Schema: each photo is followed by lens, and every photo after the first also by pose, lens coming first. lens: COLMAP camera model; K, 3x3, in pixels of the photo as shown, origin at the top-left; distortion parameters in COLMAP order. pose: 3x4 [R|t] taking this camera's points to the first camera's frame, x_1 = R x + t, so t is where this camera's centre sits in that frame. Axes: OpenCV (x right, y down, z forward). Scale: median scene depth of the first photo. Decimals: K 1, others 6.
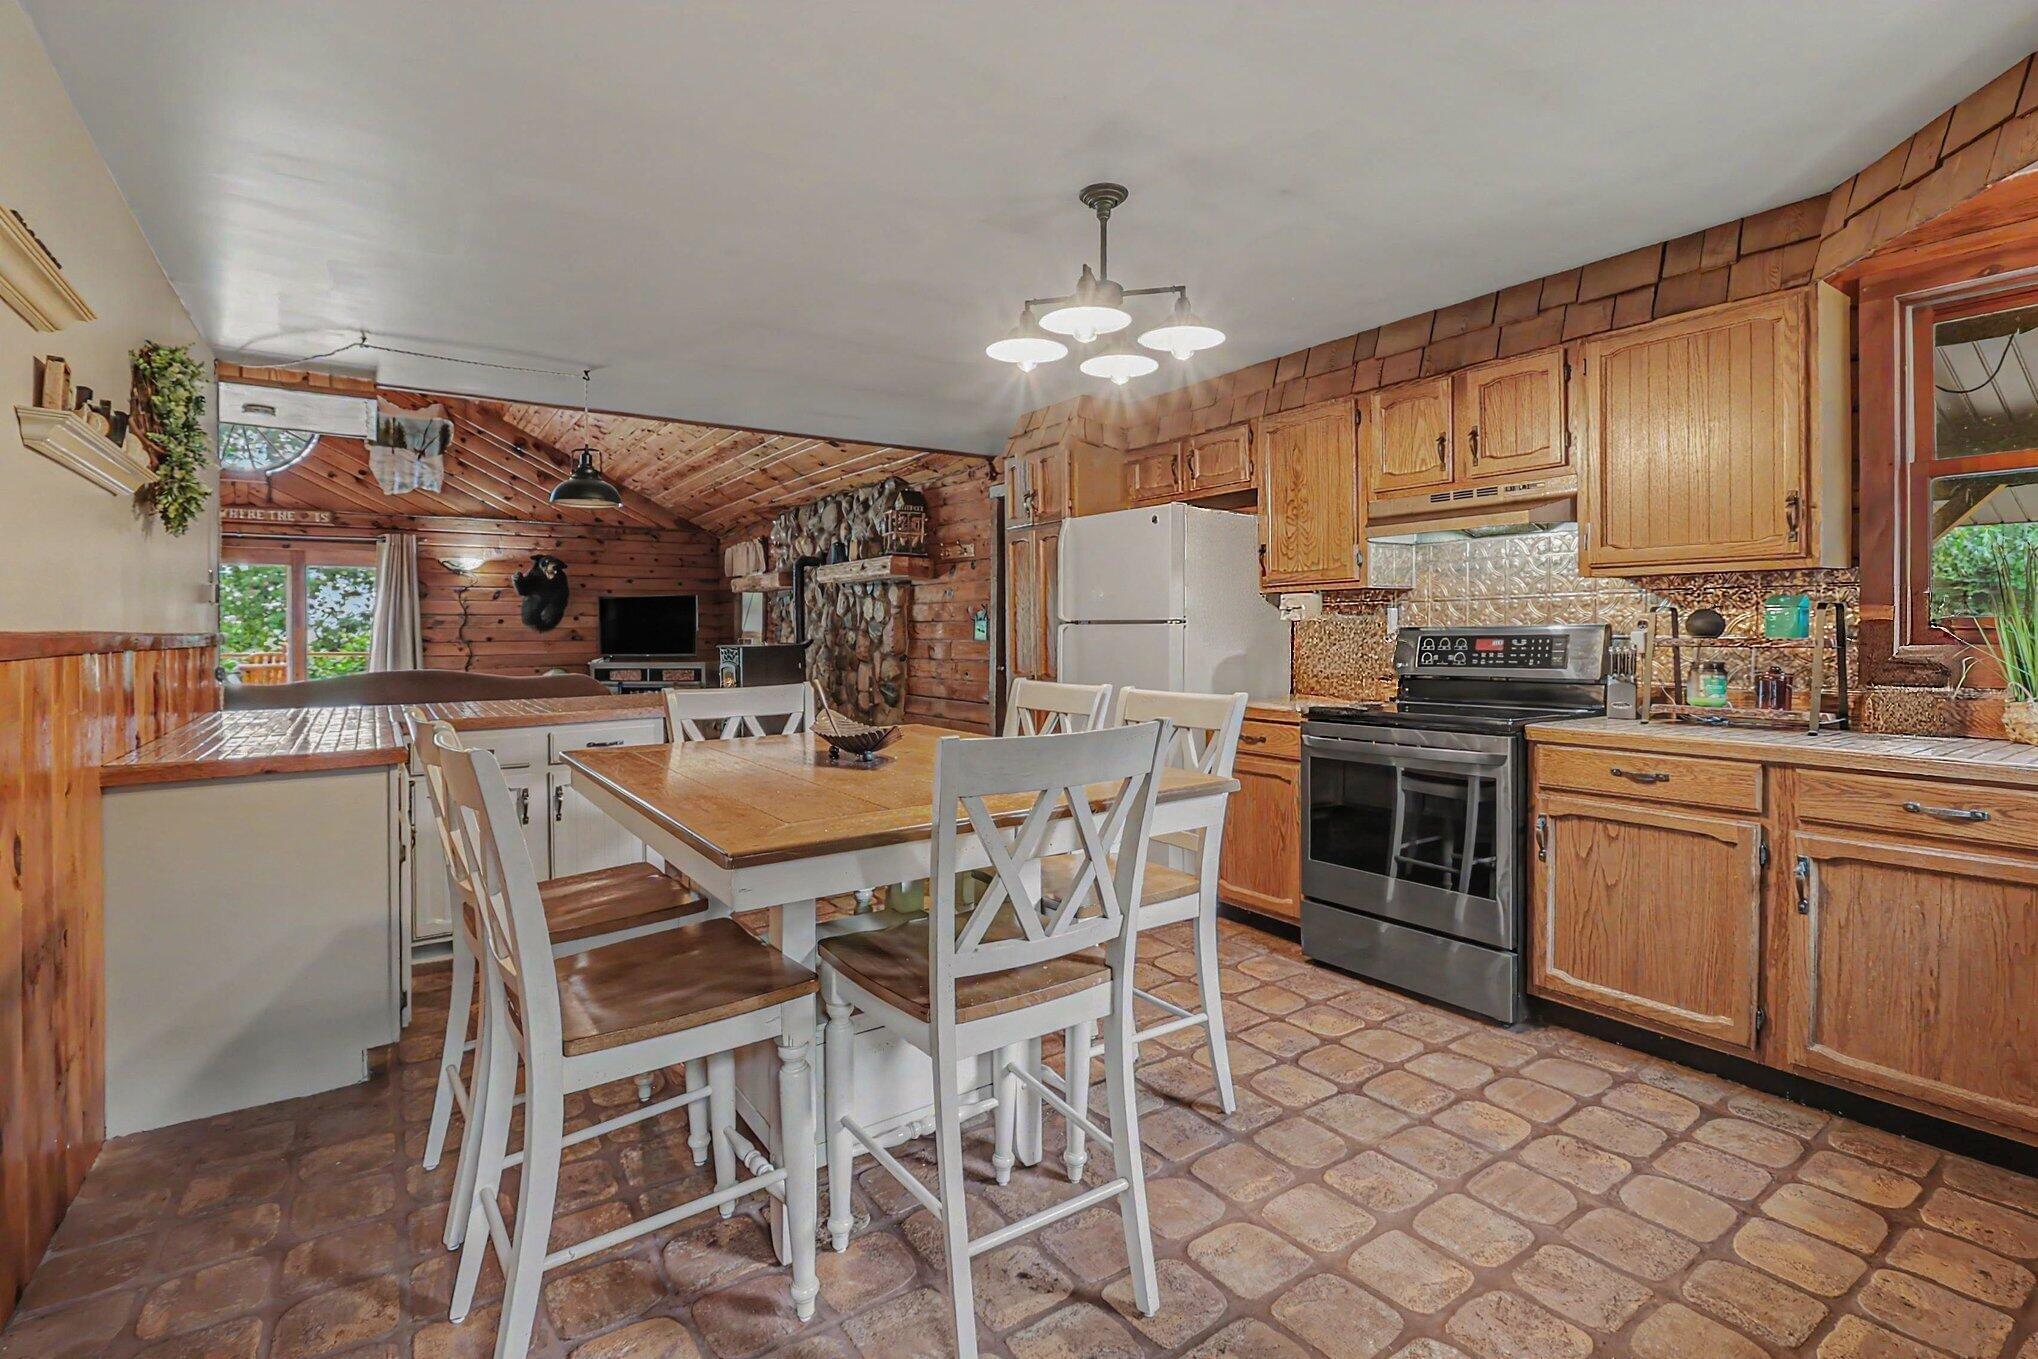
lens RADIAL K [[940.2, 0, 1035.3], [0, 940.2, 645.2], [0, 0, 1]] dist [-0.011735, -0.006815]
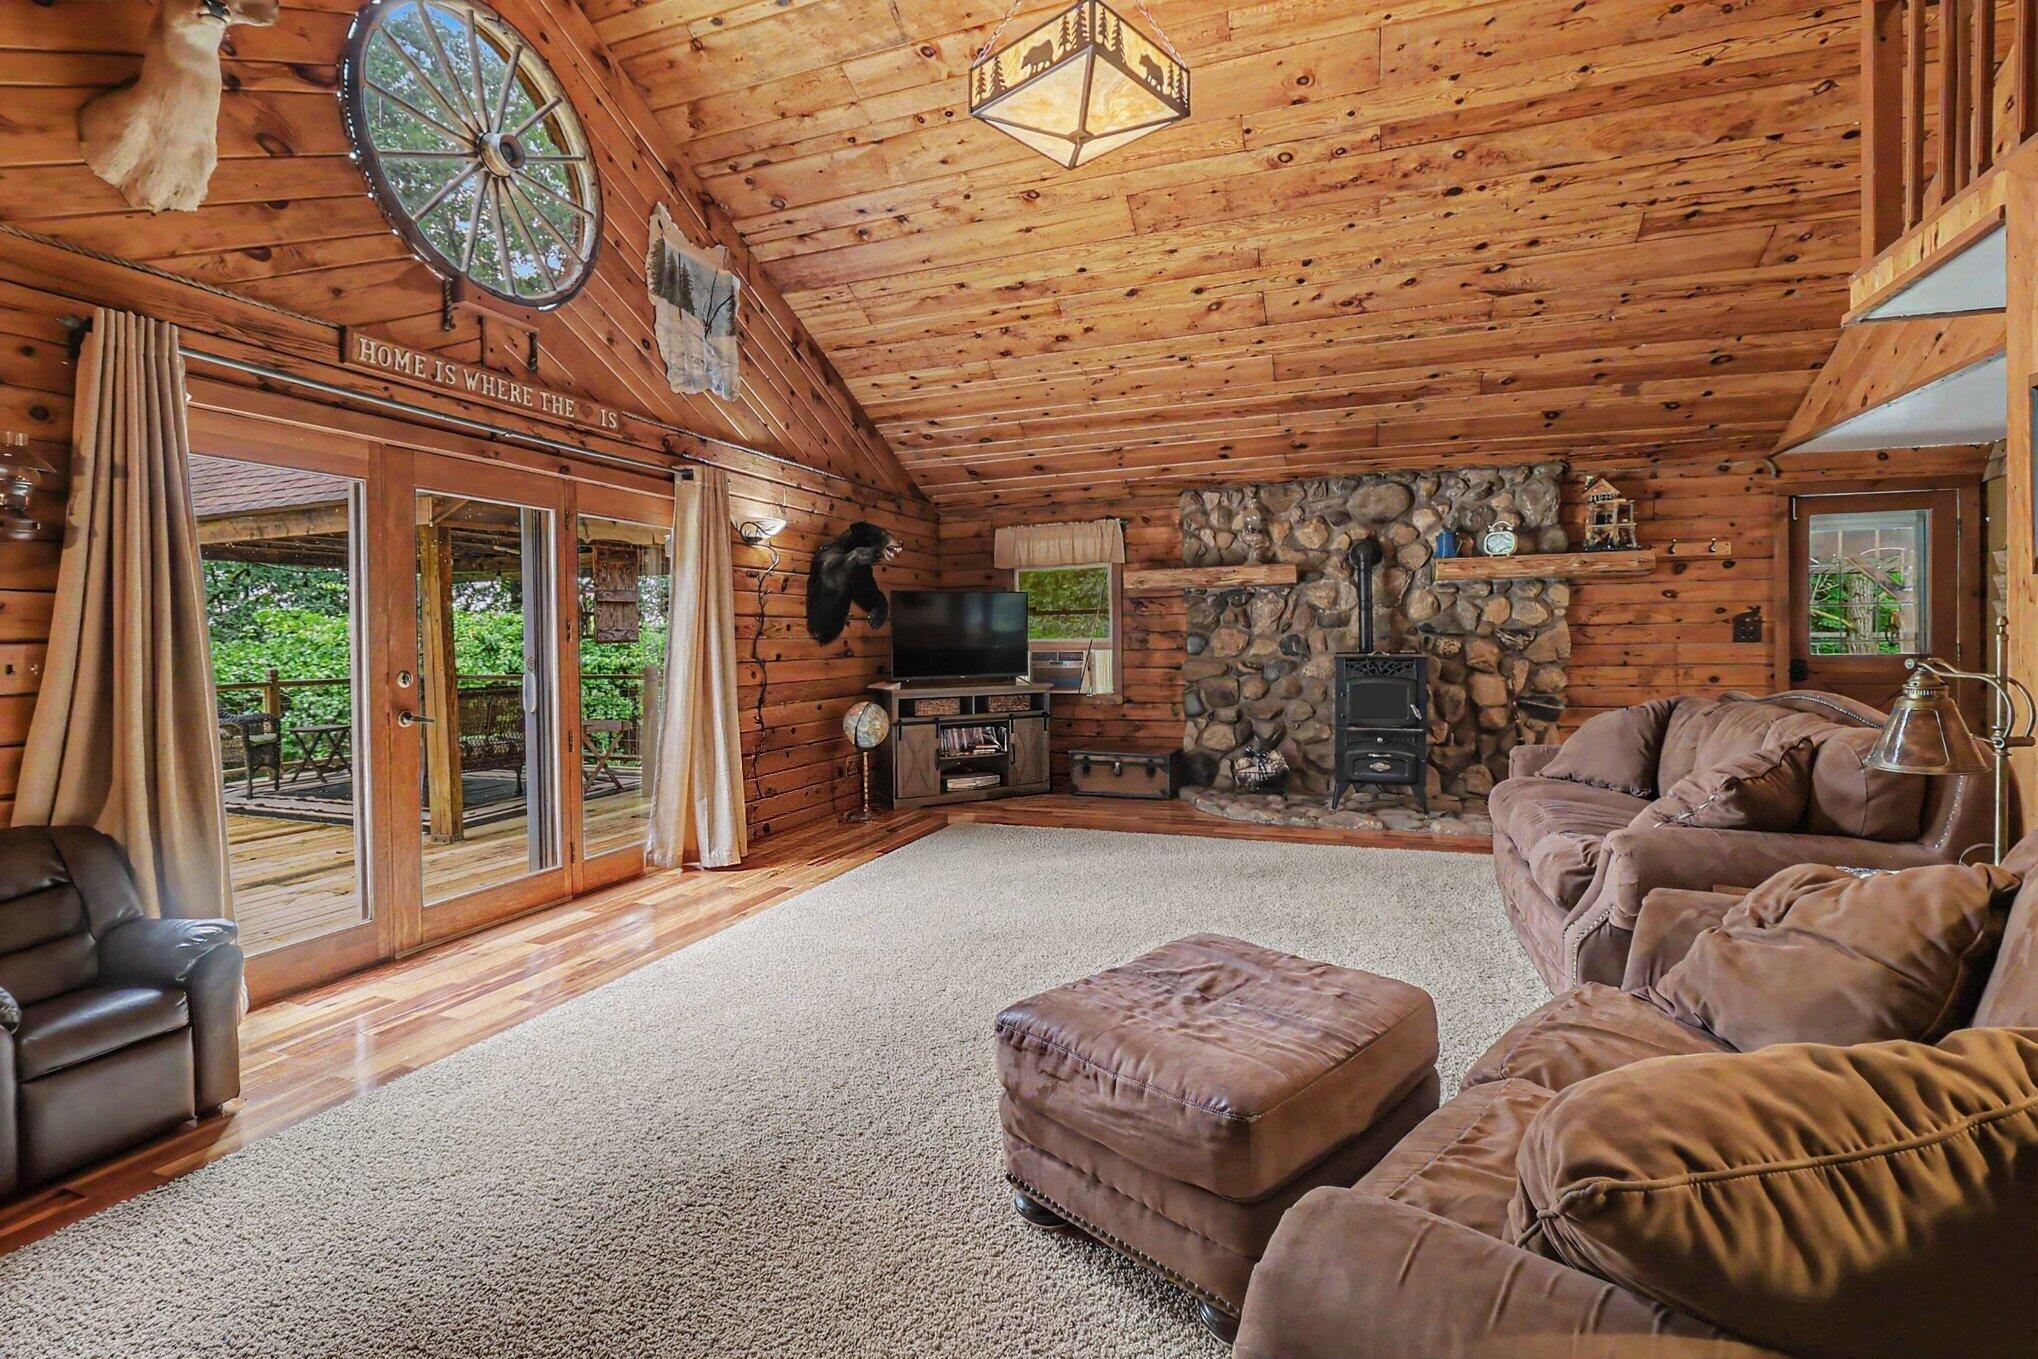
lens RADIAL K [[940.2, 0, 1010.6], [0, 940.2, 665.6], [0, 0, 1]] dist [-0.011735, -0.006815]
pose [[0.828889, -0.020811, 0.559027, -0.832751], [0.019302, 0.999777, 0.008599, -0.003232], [-0.559081, 0.003662, 0.829105, 0.435253]]
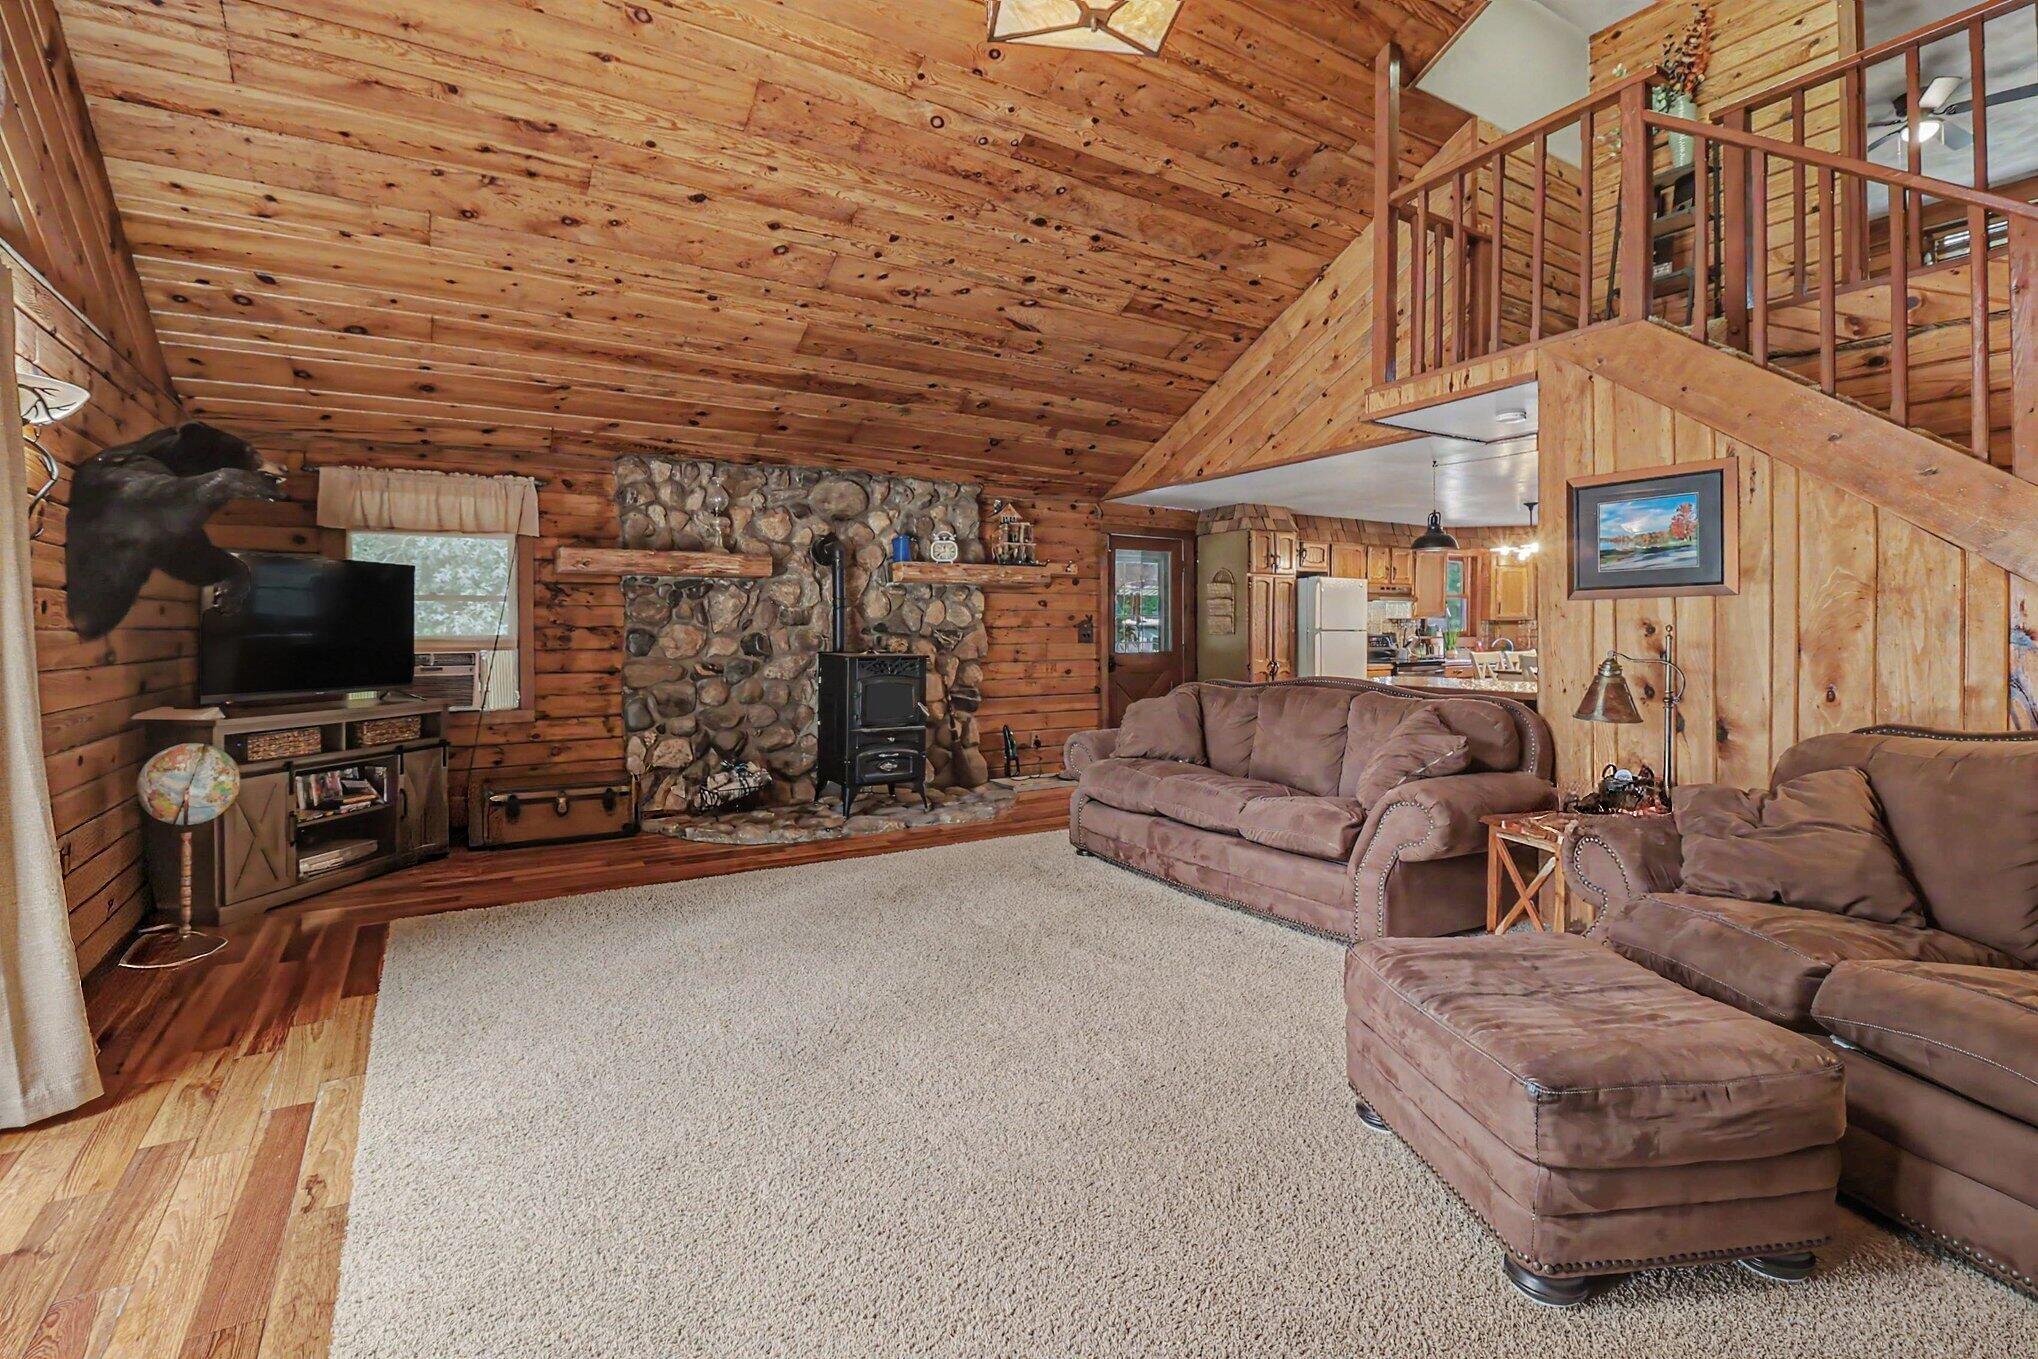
lens RADIAL K [[940.2, 0, 1013.7], [0, 940.2, 665.4], [0, 0, 1]] dist [-0.011735, -0.006815]
pose [[0.057263, -0.028167, 0.997962, -0.897495], [0.020835, 0.999418, 0.027012, -0.008077], [-0.998142, 0.019245, 0.057817, 0.704187]]
